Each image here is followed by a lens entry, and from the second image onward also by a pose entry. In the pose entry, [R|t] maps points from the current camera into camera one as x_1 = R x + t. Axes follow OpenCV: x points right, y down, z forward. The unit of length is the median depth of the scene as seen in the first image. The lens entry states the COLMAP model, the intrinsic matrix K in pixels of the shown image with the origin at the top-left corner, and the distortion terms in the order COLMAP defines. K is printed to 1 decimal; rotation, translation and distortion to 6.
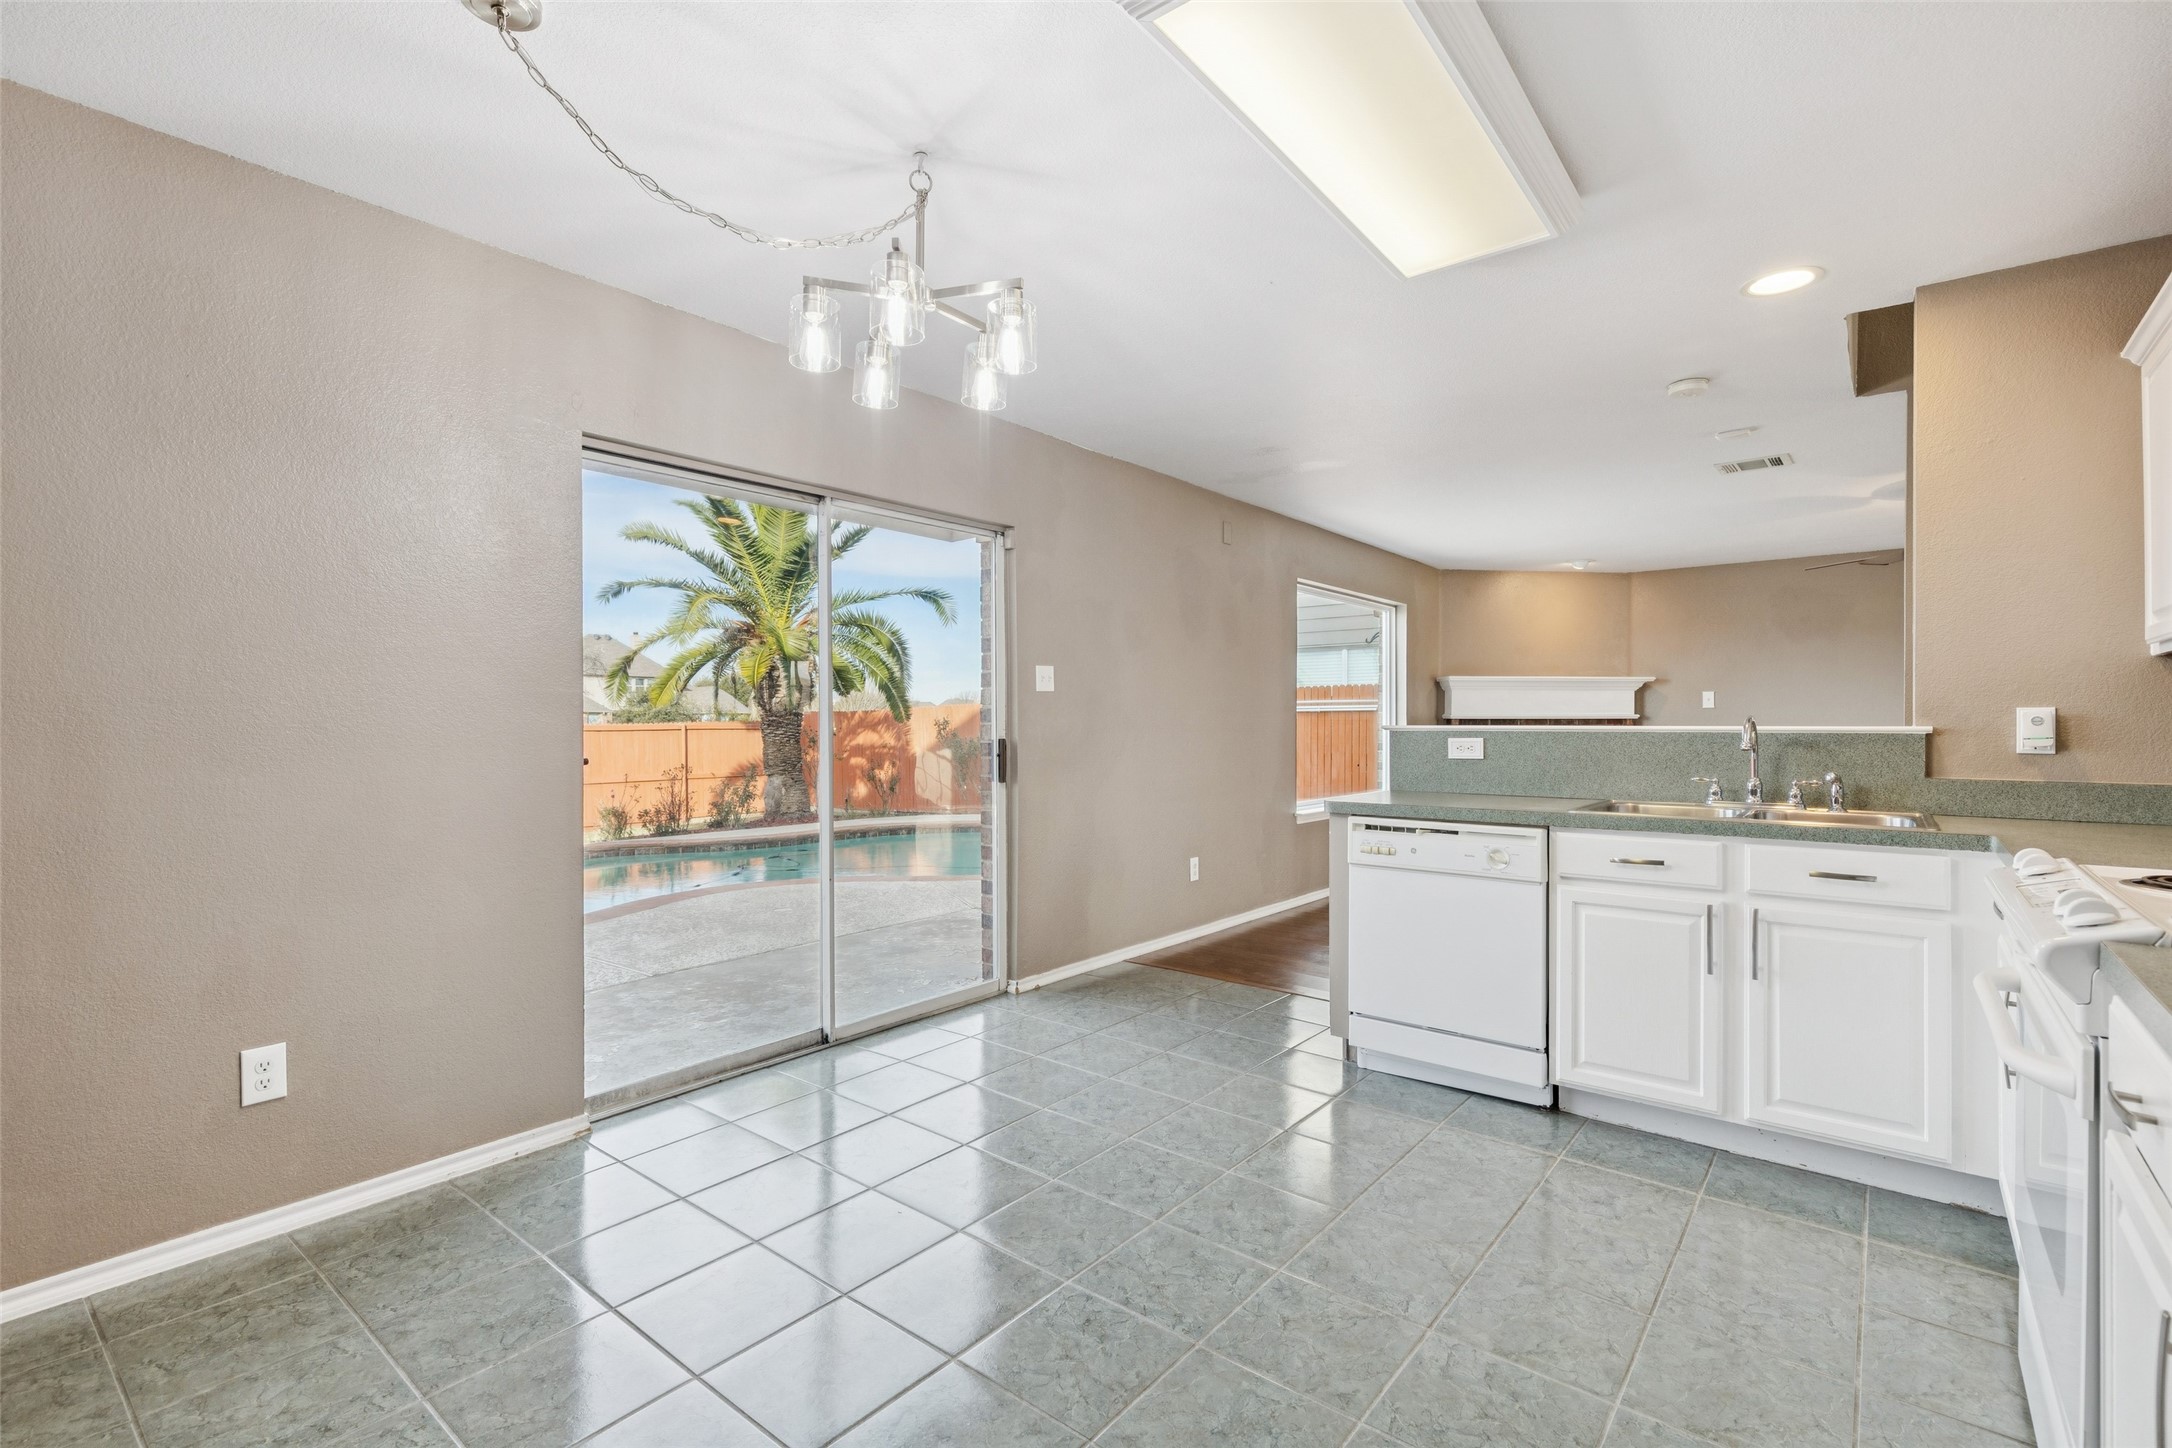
lens RADIAL K [[987.8, 0, 1090.3], [0, 987.8, 724.0], [0, 0, 1]] dist [0.010671, -0.002099]
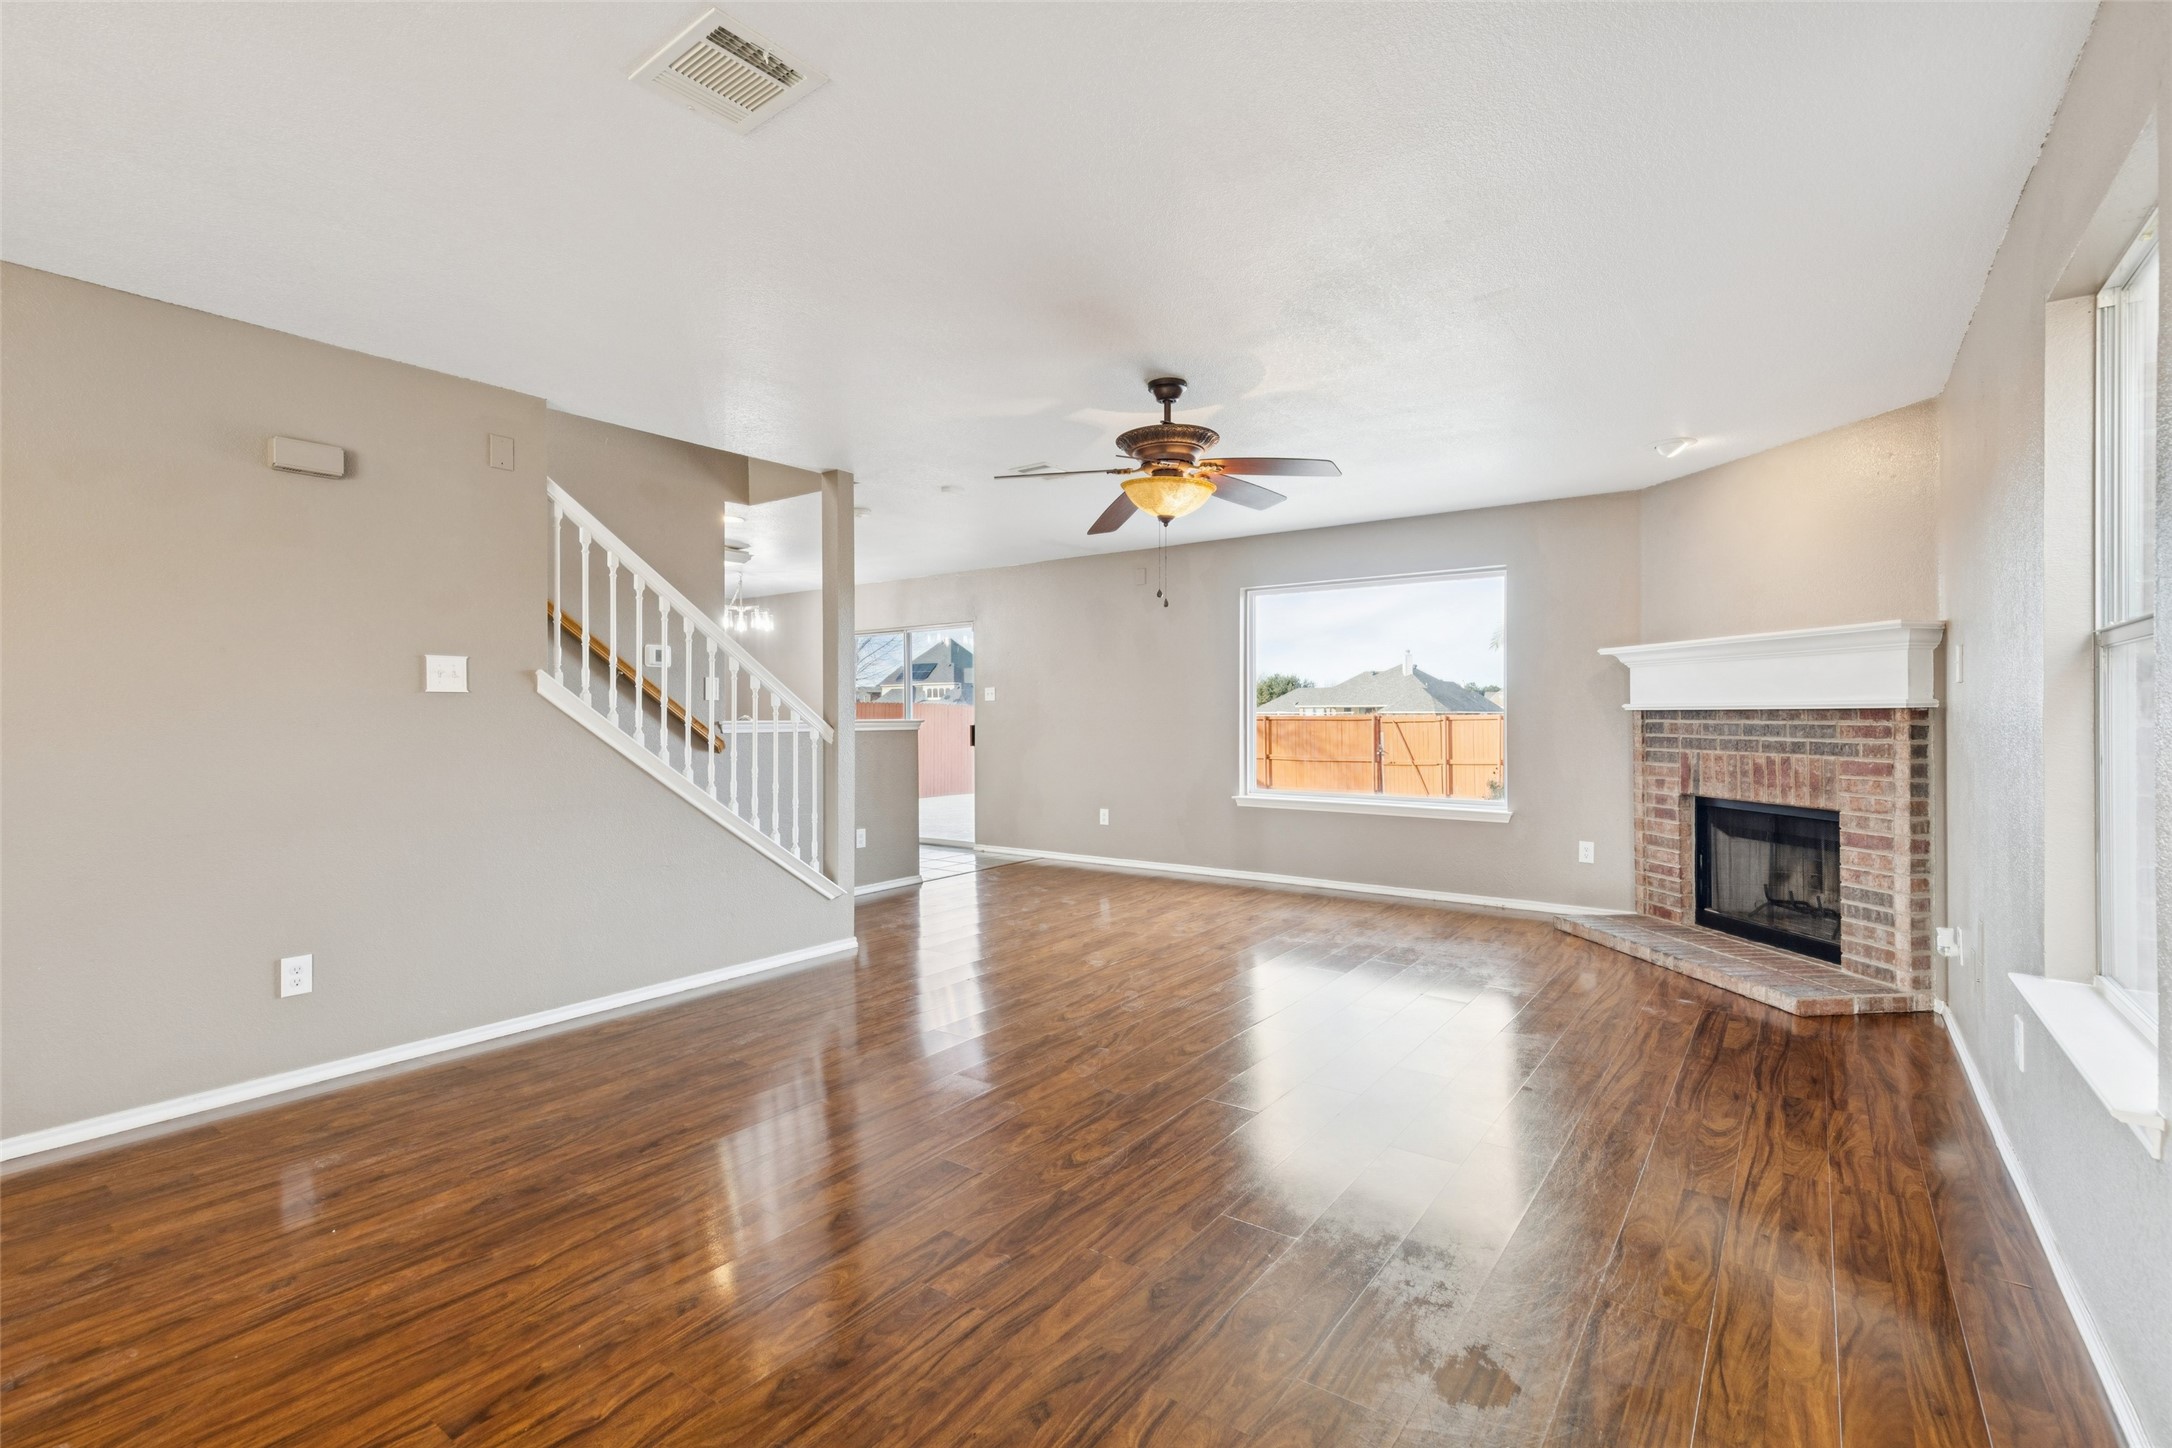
lens RADIAL K [[987.8, 0, 1081.6], [0, 987.8, 714.4], [0, 0, 1]] dist [0.010671, -0.002099]
pose [[0.044224, 0.000446, -0.999022, 2.631876], [0.003760, 0.999993, 0.000613, -0.011127], [0.999015, -0.003783, 0.044222, 1.527635]]
